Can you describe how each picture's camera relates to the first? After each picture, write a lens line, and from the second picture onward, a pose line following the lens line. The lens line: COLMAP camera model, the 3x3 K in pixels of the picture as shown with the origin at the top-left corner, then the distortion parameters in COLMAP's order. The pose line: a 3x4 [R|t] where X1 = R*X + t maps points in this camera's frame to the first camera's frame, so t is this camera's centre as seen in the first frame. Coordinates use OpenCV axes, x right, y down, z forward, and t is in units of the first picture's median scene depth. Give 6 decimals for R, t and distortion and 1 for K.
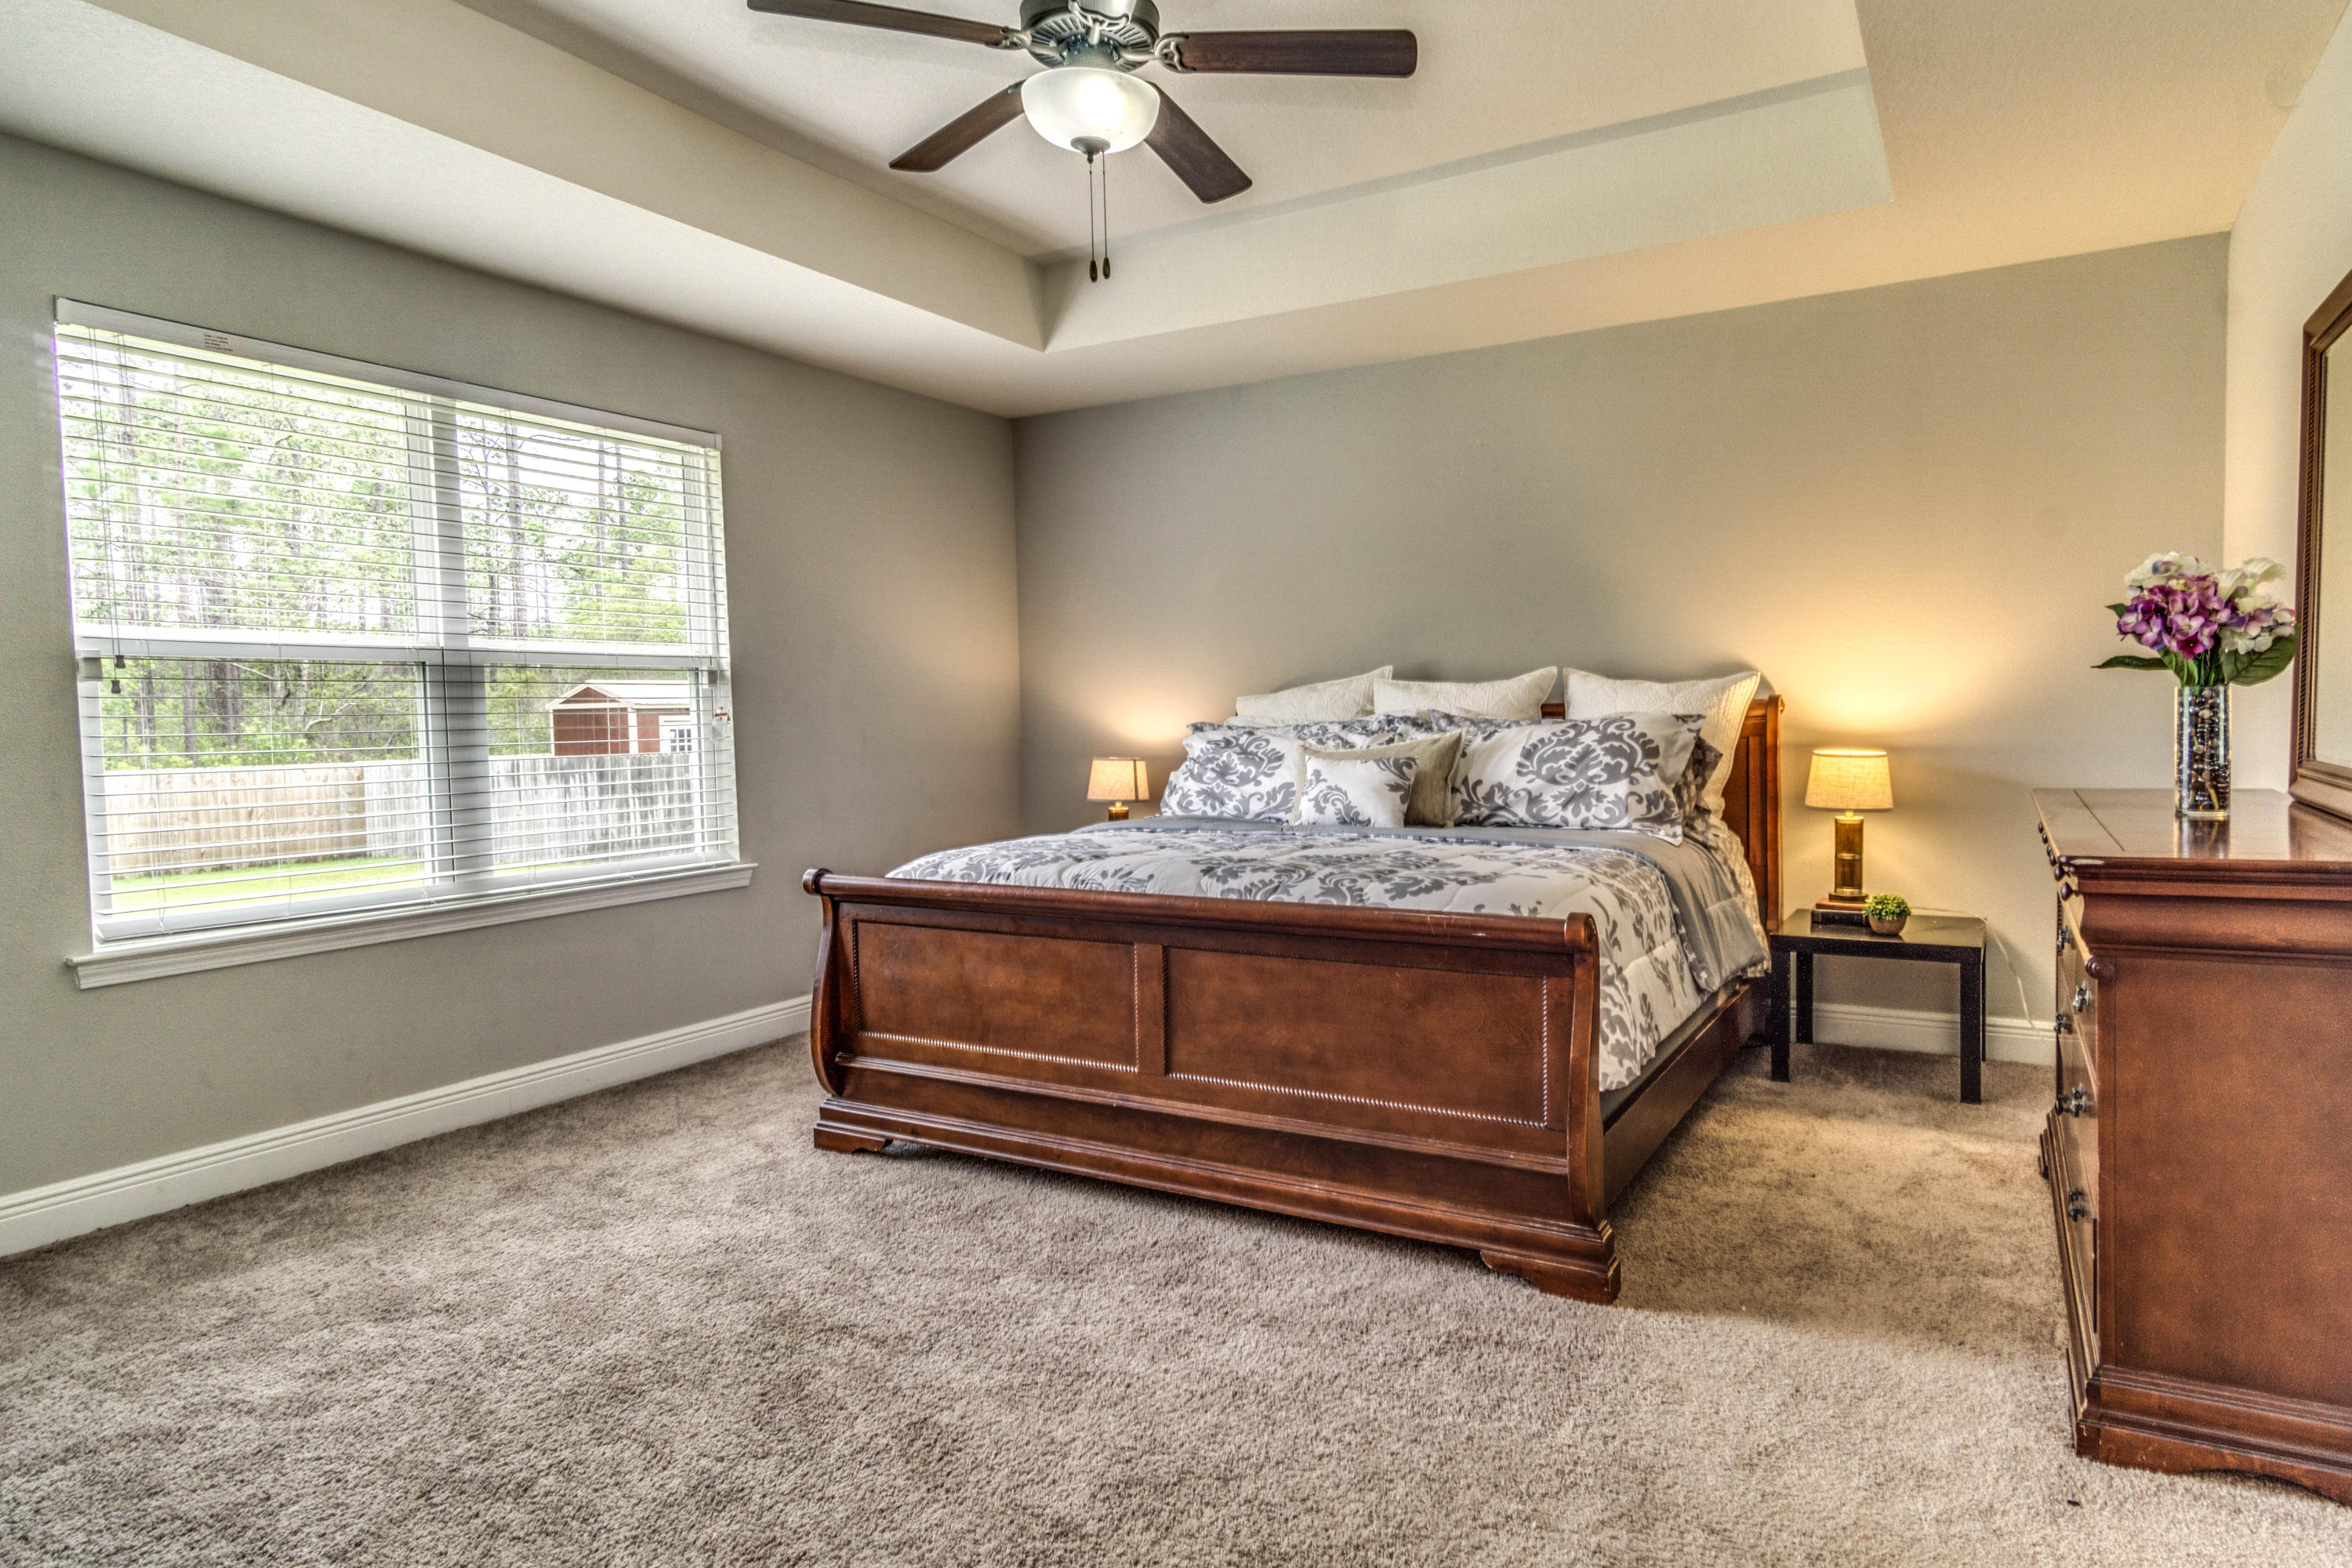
lens RADIAL K [[1337.4, 0, 1242.8], [0, 1337.4, 771.3], [0, 0, 1]] dist [0.002235, 0.003209]
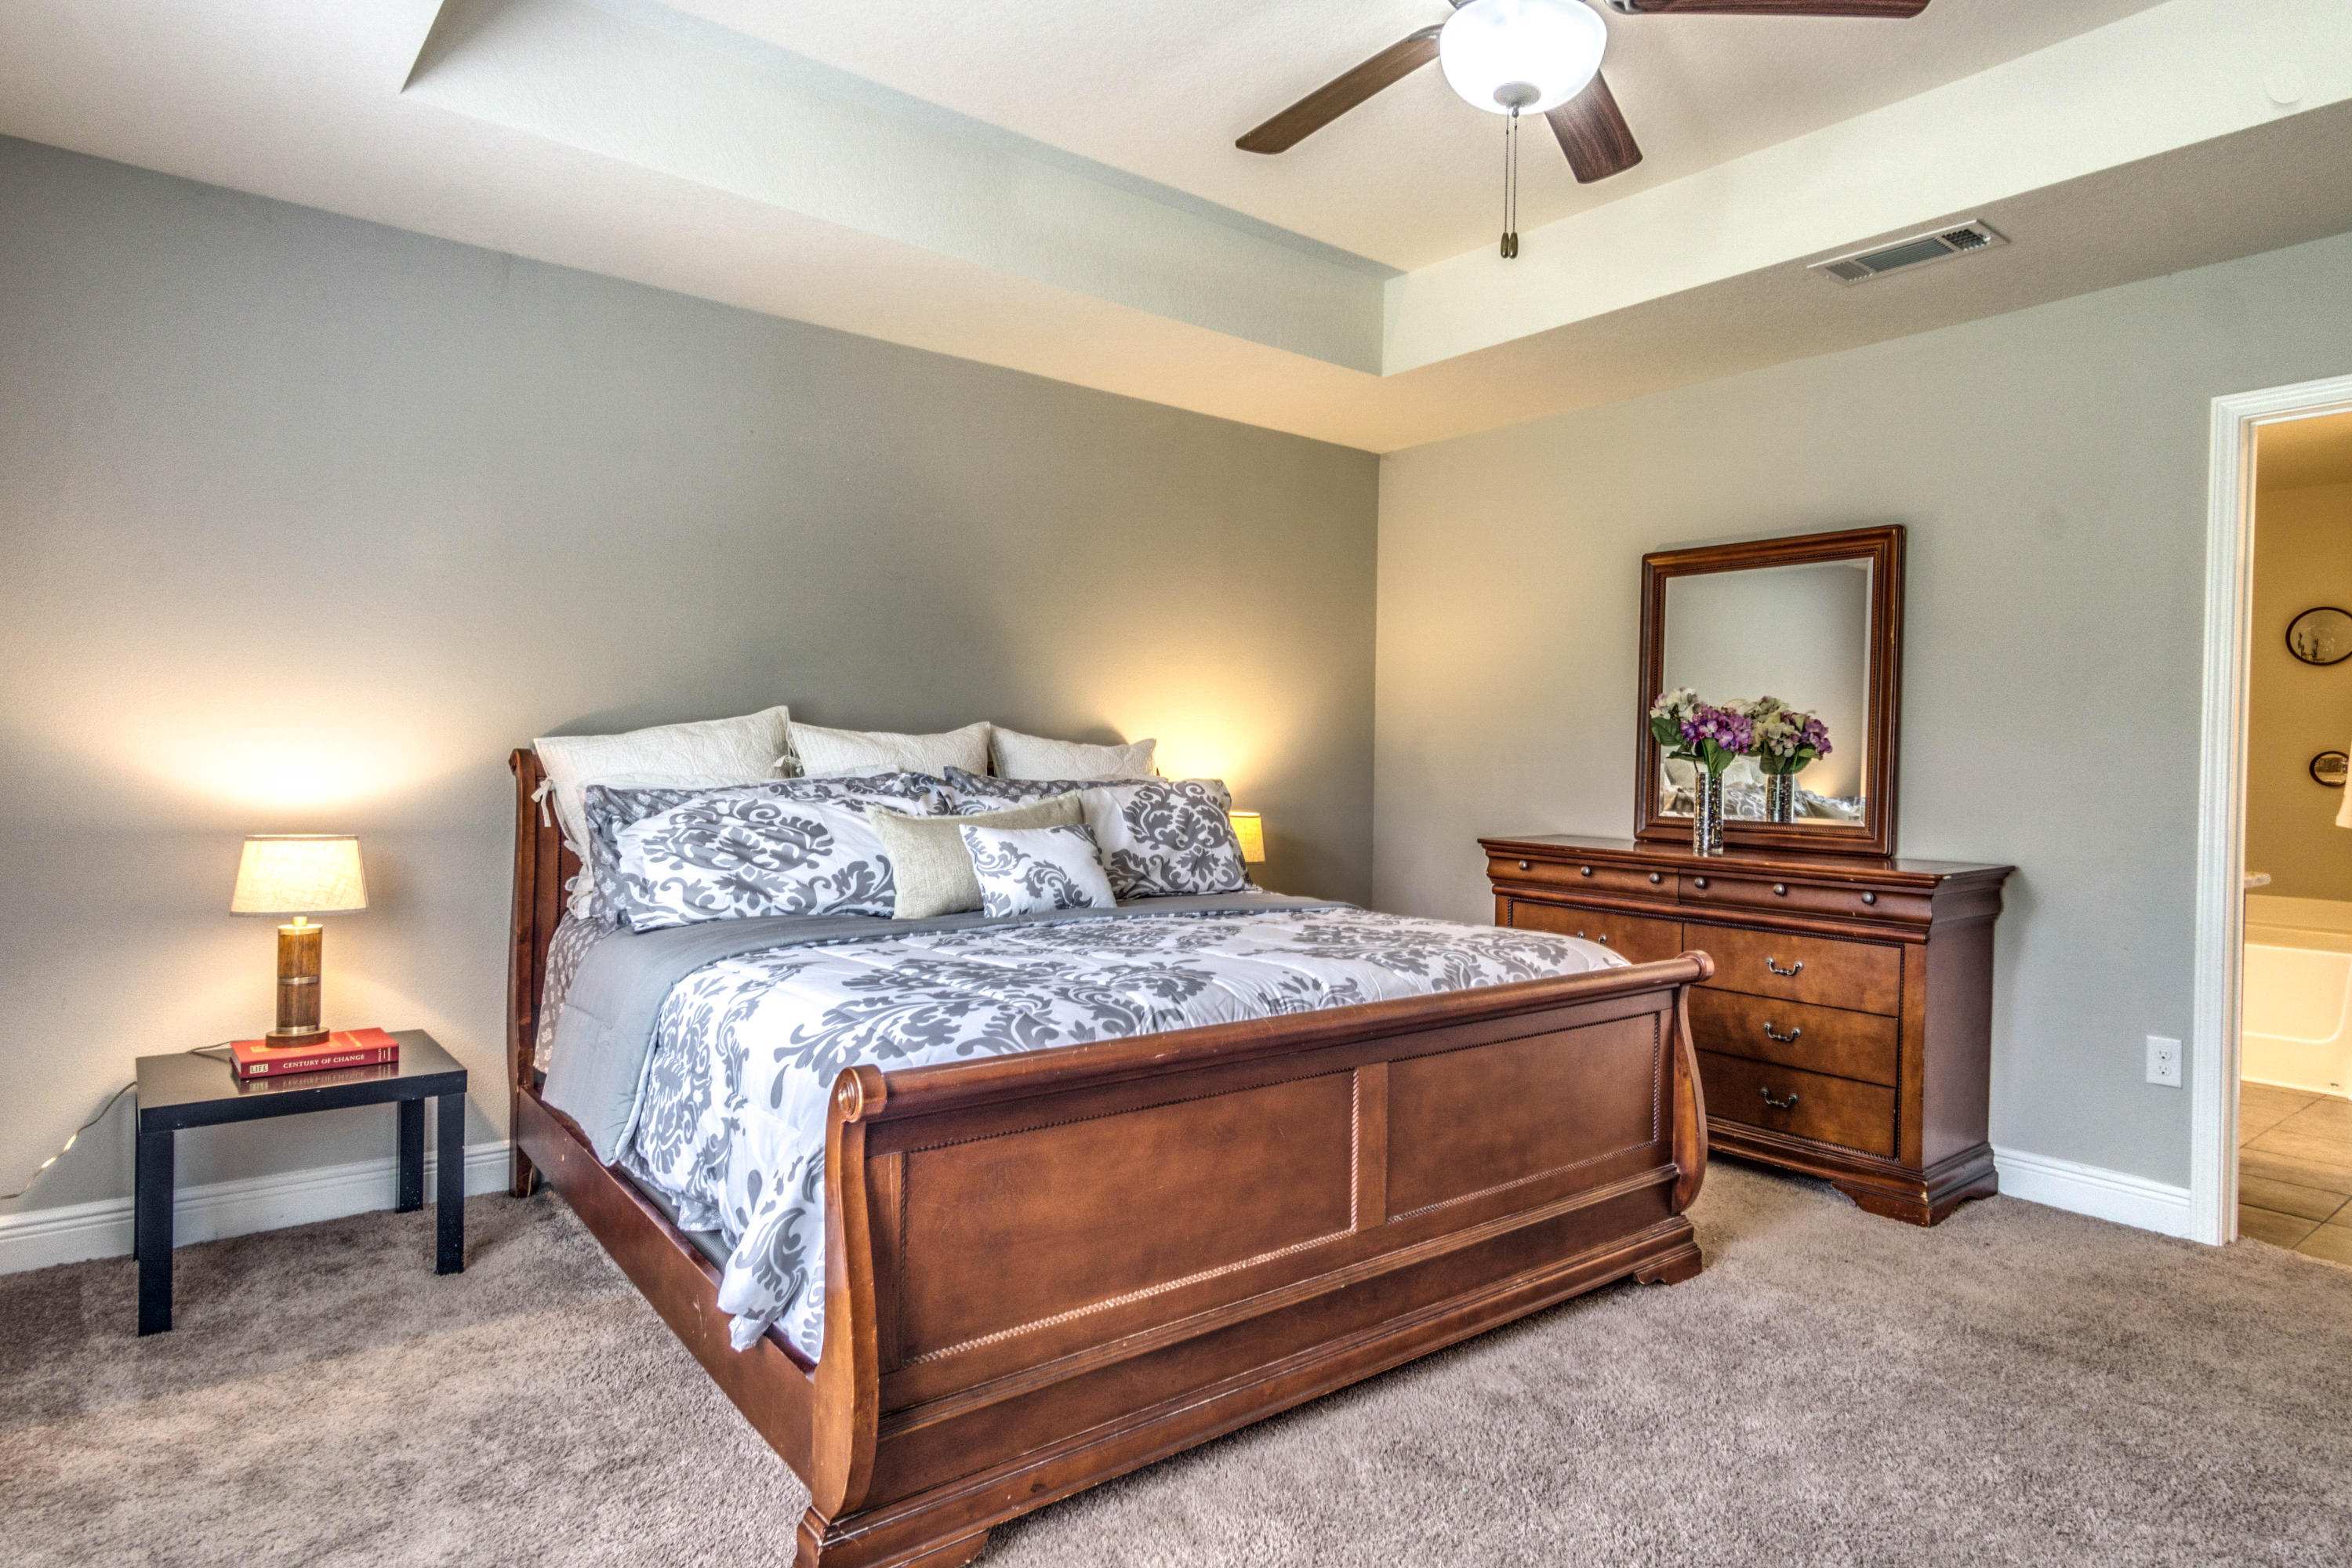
lens RADIAL K [[1337.4, 0, 1237.6], [0, 1337.4, 784.1], [0, 0, 1]] dist [0.002235, 0.003209]
pose [[0.351450, 0.010740, 0.936145, -0.668524], [0.016687, 0.999703, -0.017734, -0.020140], [-0.936058, 0.021854, 0.351167, 0.625071]]
